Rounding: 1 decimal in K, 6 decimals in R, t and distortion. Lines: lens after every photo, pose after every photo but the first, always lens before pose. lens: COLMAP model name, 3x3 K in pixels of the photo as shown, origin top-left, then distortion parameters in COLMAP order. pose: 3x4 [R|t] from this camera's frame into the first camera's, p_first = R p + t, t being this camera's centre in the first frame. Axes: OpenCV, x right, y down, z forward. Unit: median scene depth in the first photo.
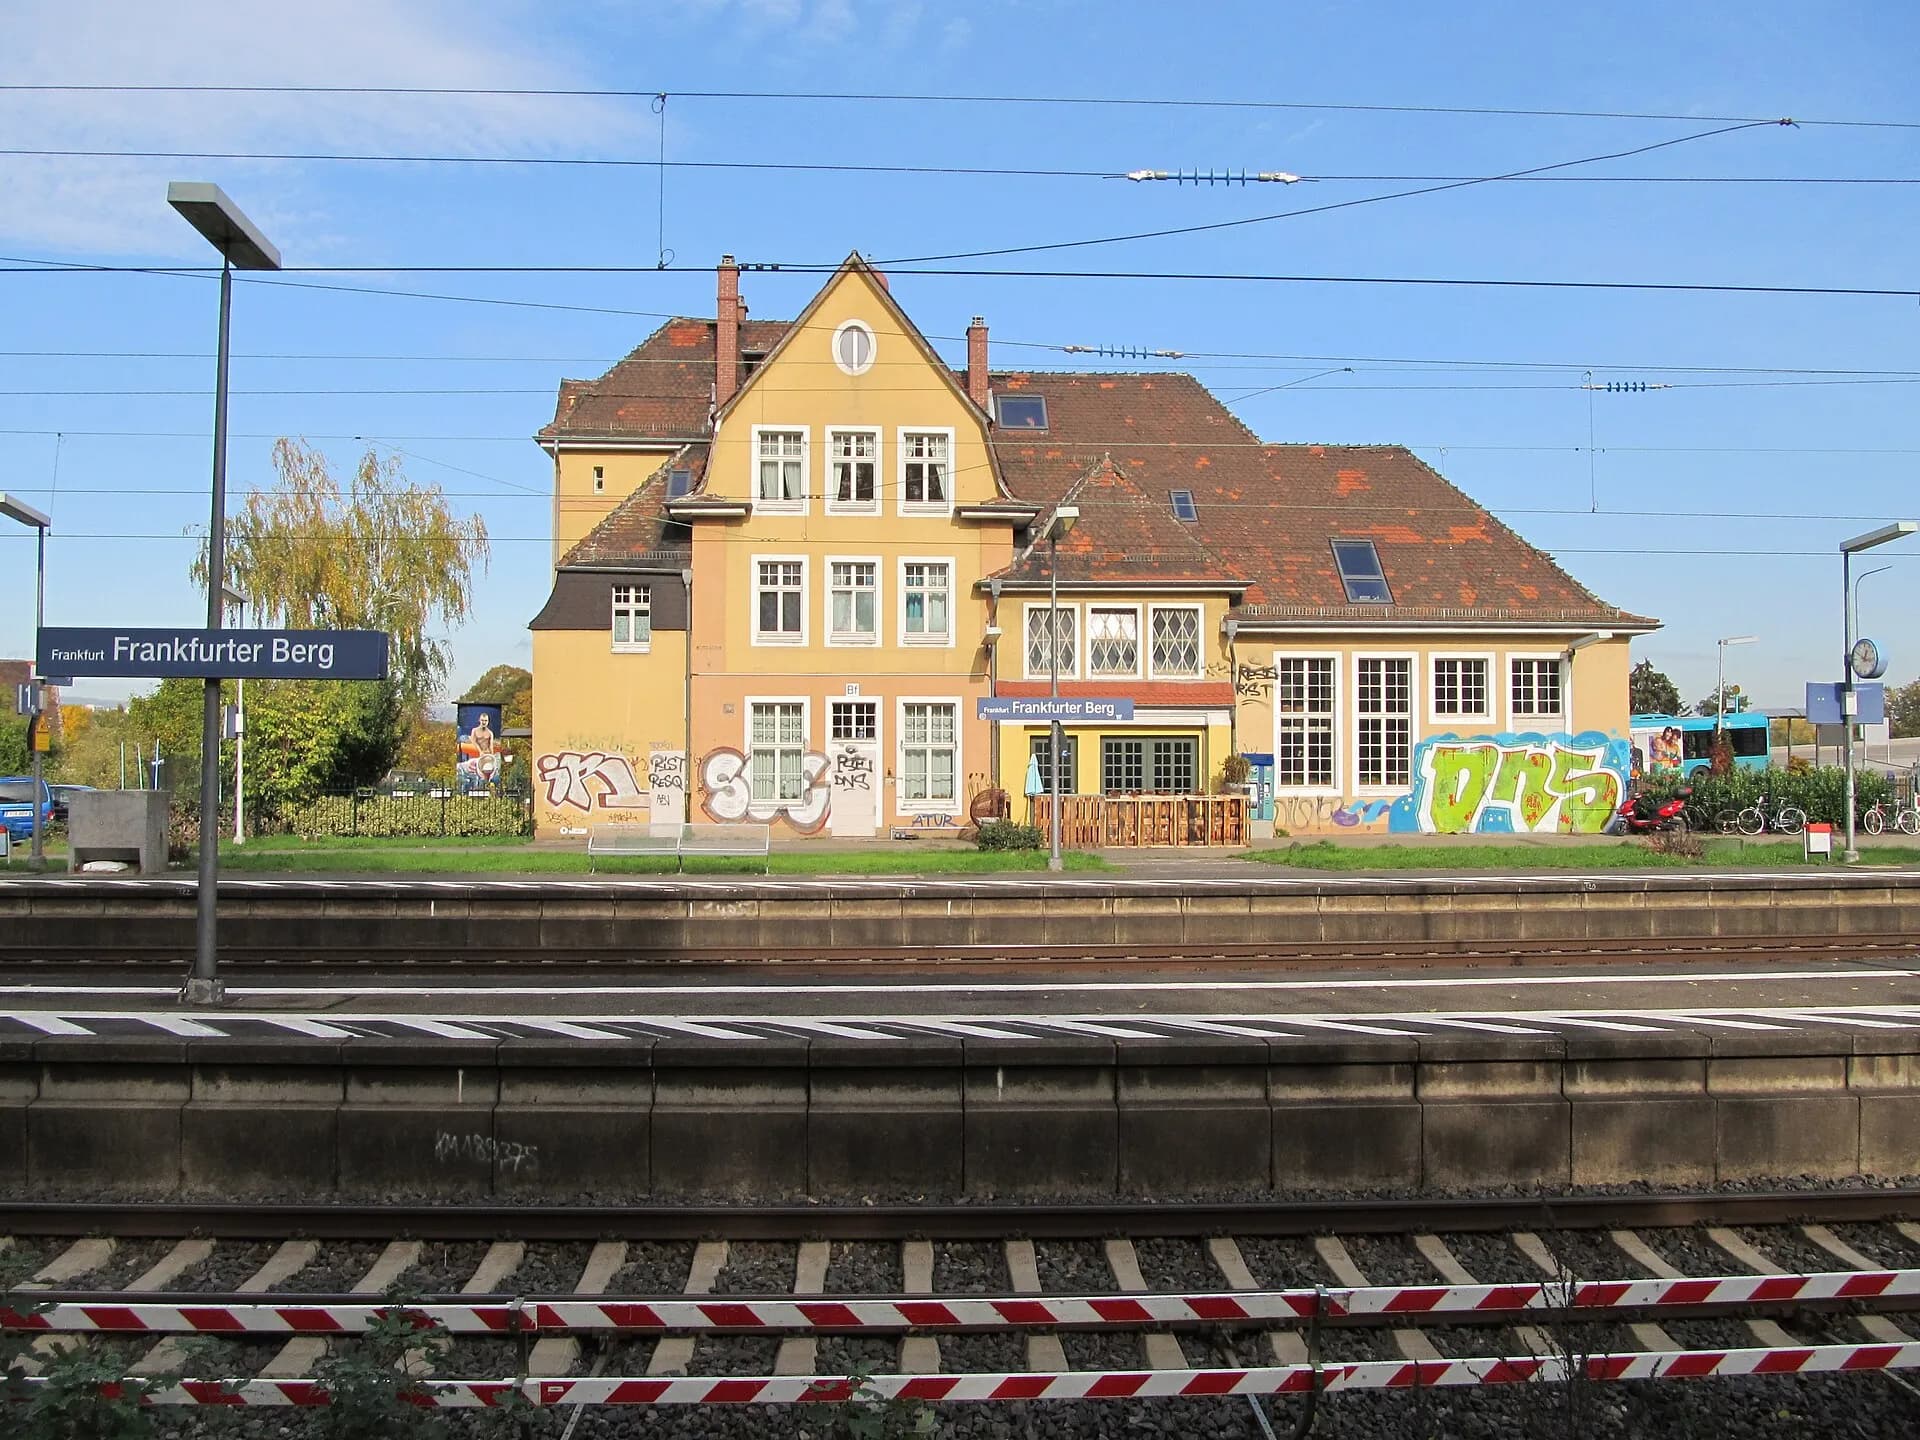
lens RADIAL K [[1596.2, 0, 960.0], [0, 1596.2, 720.0], [0, 0, 1]] dist [-0.010477, -0.003873]
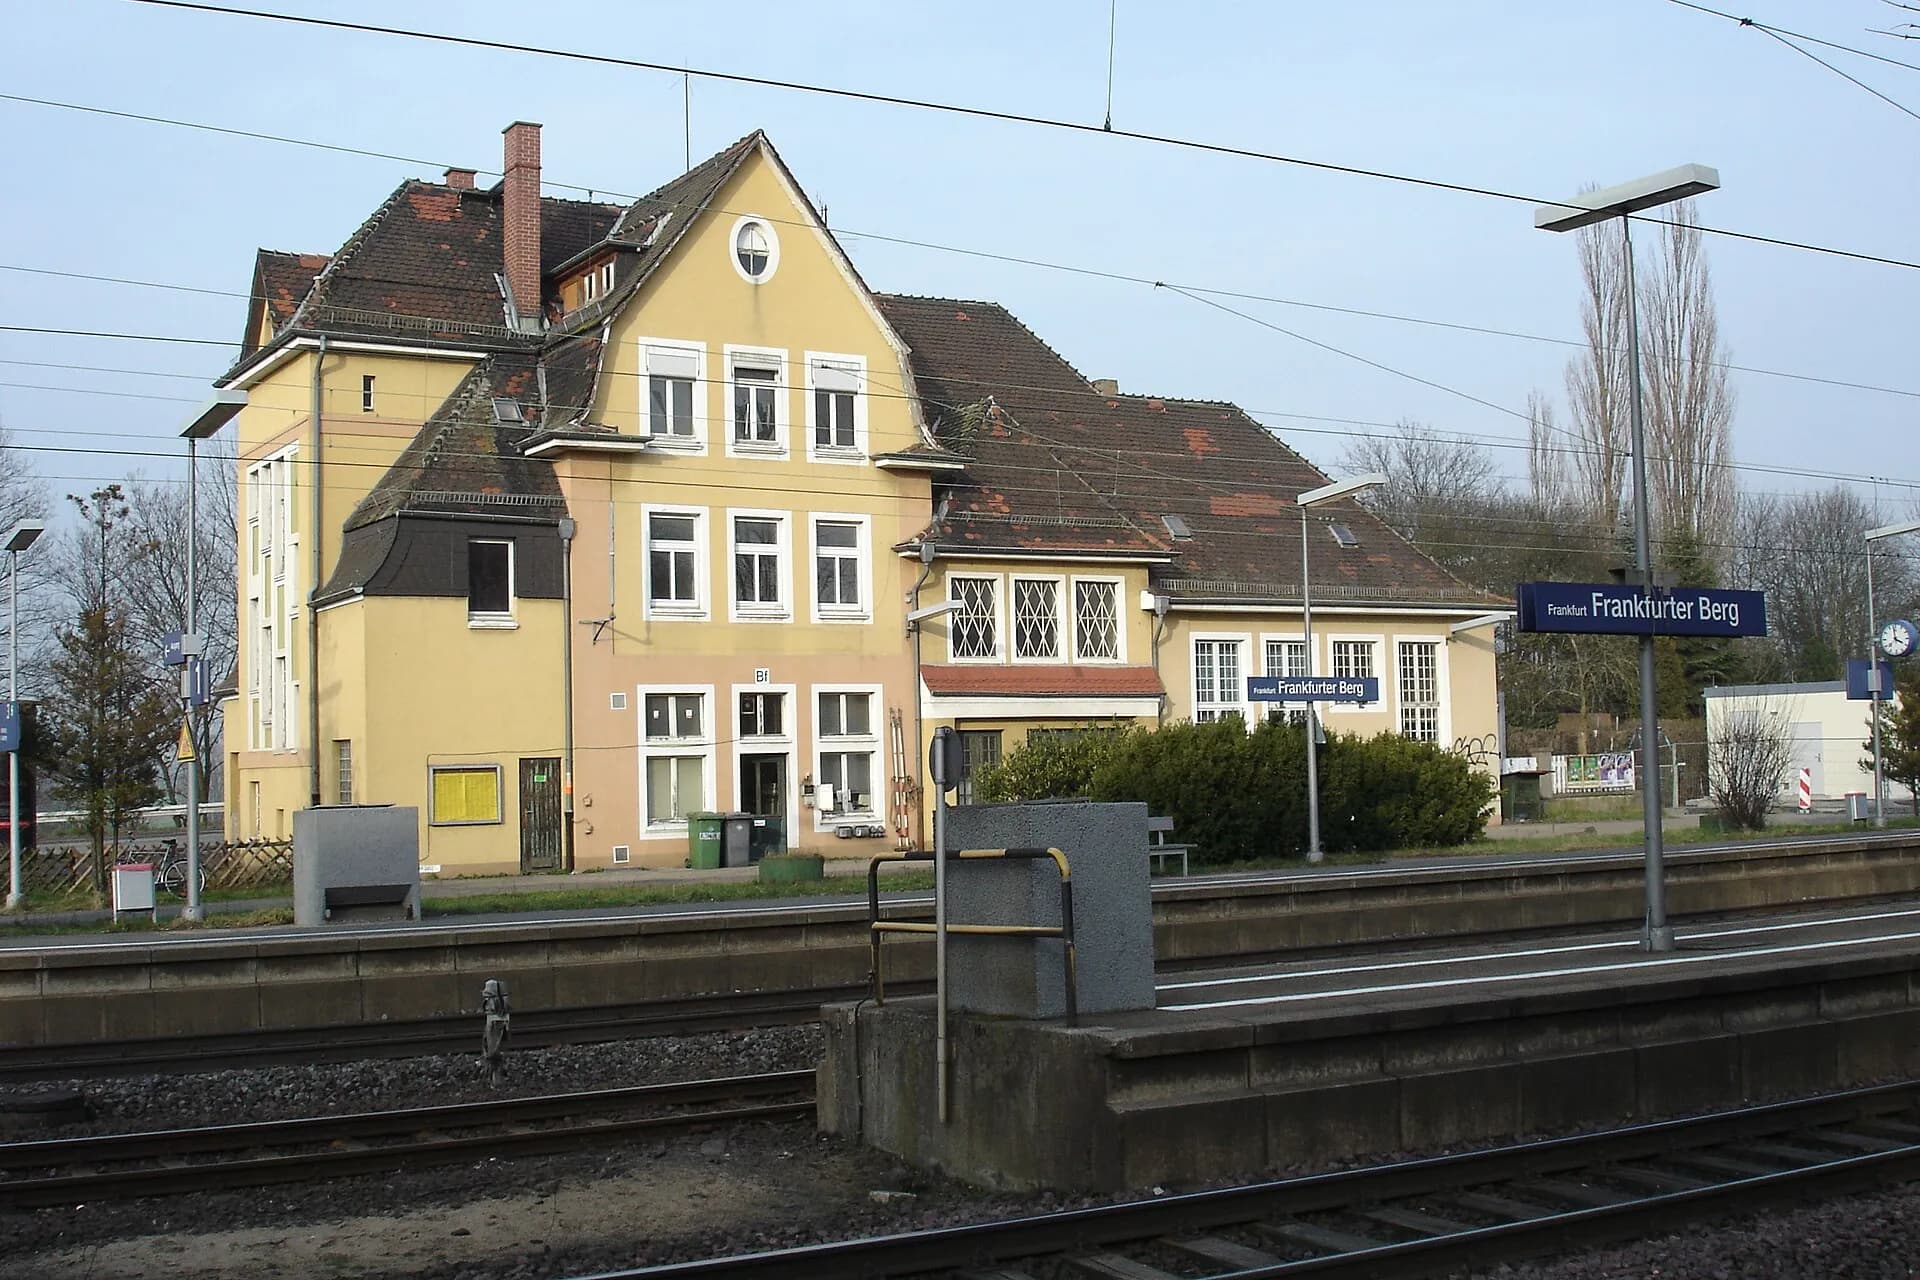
lens RADIAL K [[2202.5, 0, 960.0], [0, 2202.5, 640.0], [0, 0, 1]] dist [-0.003646, -0.005625]
pose [[0.883937, 0.004348, 0.467586, -0.491282], [0.016570, 0.999037, -0.040615, 0.008928], [-0.467312, 0.043649, 0.883014, -0.015680]]
